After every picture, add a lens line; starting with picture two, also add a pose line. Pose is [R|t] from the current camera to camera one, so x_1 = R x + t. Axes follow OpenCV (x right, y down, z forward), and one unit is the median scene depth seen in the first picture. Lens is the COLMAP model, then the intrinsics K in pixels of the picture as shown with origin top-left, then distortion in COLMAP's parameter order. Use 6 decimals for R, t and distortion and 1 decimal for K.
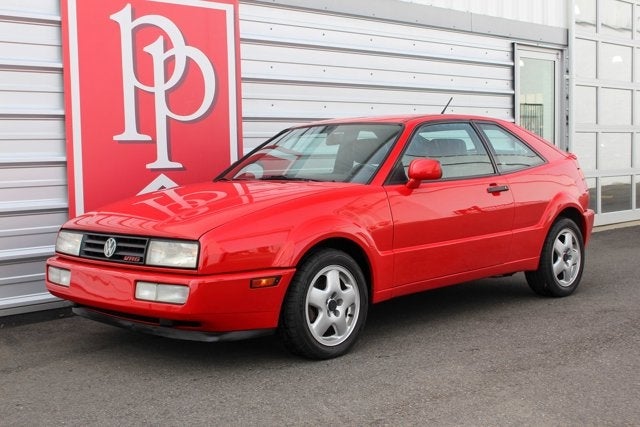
lens RADIAL K [[871.8, 0, 320.0], [0, 871.8, 213.5], [0, 0, 1]] dist [-0.002568, -0.001237]
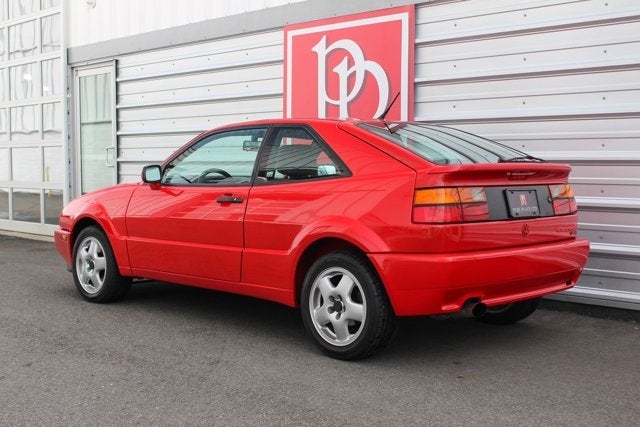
lens RADIAL K [[871.8, 0, 320.0], [0, 871.8, 213.5], [0, 0, 1]] dist [-0.002568, -0.001237]
pose [[-0.019583, 0.082504, -0.996398, 1.043611], [-0.074669, 0.993686, 0.083747, -0.091117], [0.997016, 0.076040, -0.013298, 1.026751]]
